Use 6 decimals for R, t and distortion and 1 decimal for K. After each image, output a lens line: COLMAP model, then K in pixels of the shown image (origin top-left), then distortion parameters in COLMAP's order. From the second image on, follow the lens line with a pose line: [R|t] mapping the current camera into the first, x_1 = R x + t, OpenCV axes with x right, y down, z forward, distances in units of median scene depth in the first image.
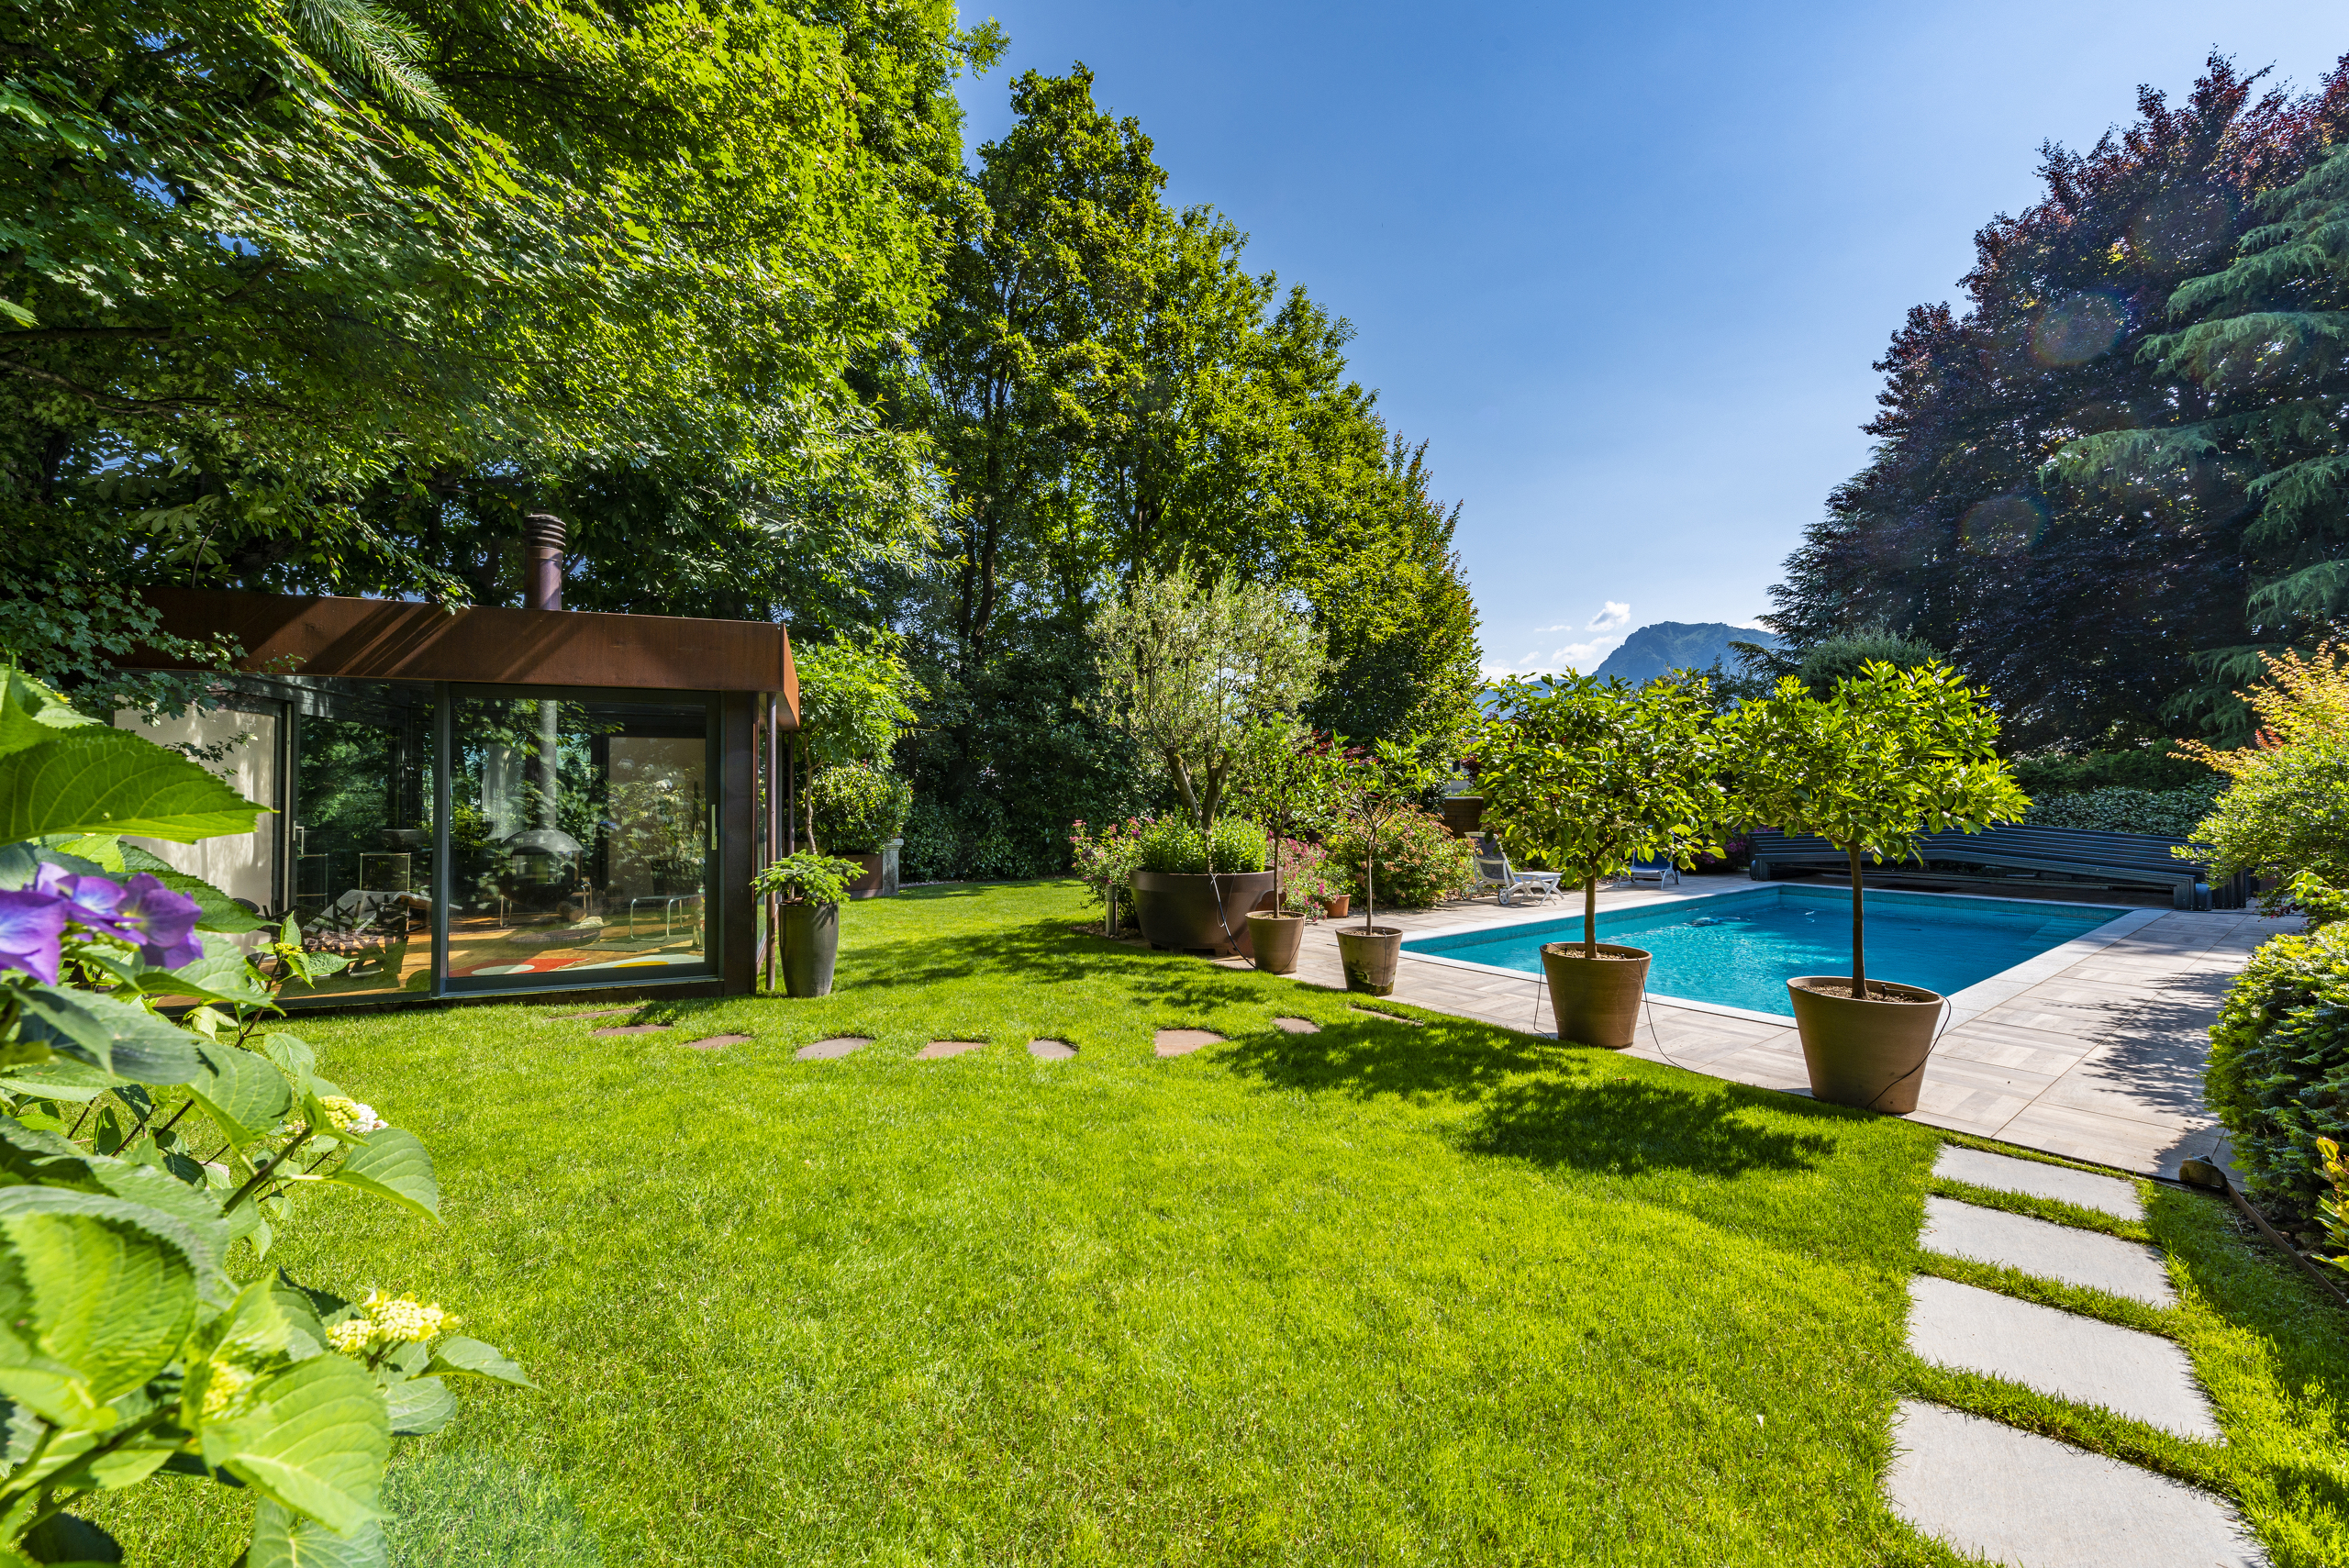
lens RADIAL K [[948.8, 0, 1174.5], [0, 948.8, 784.0], [0, 0, 1]] dist [-0.000007, 0.000015]
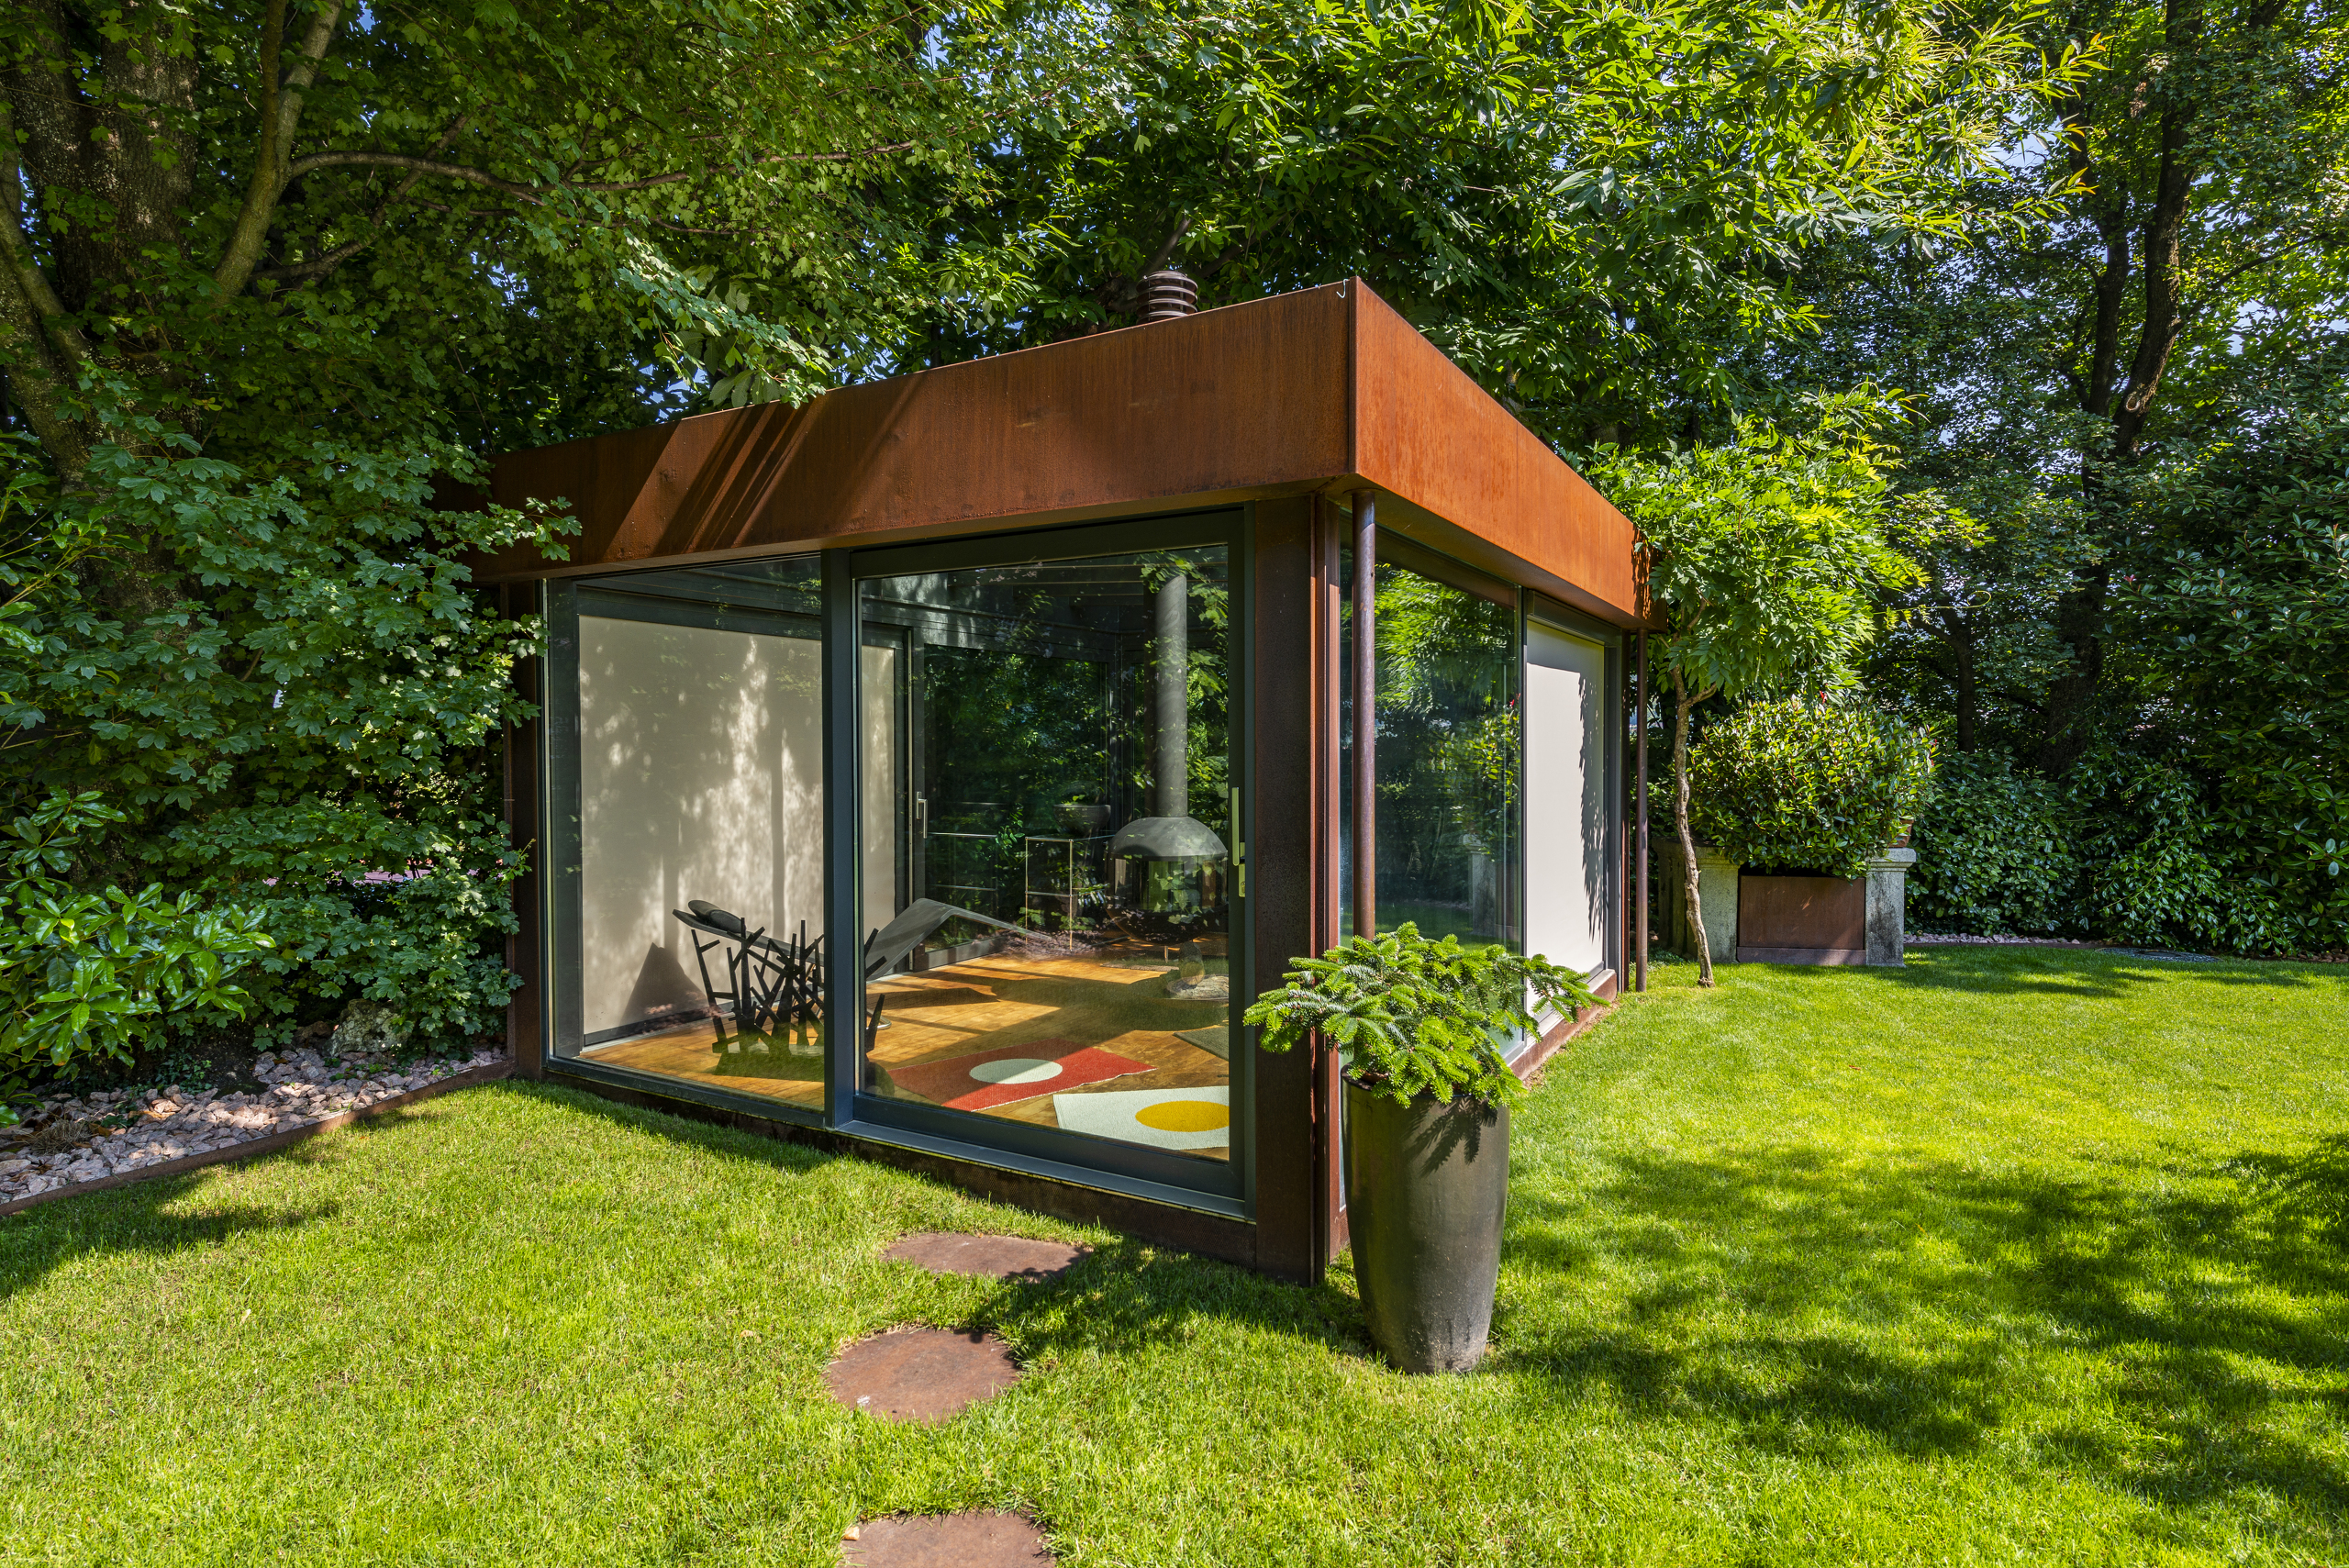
lens RADIAL K [[1212.4, 0, 1171.7], [0, 1212.4, 769.2], [0, 0, 1]] dist [0.002870, 0.001223]
pose [[0.632252, 0.014169, -0.774633, -0.057269], [0.007154, 0.999683, 0.024125, 0.000750], [0.774730, -0.020795, 0.631950, 0.362271]]
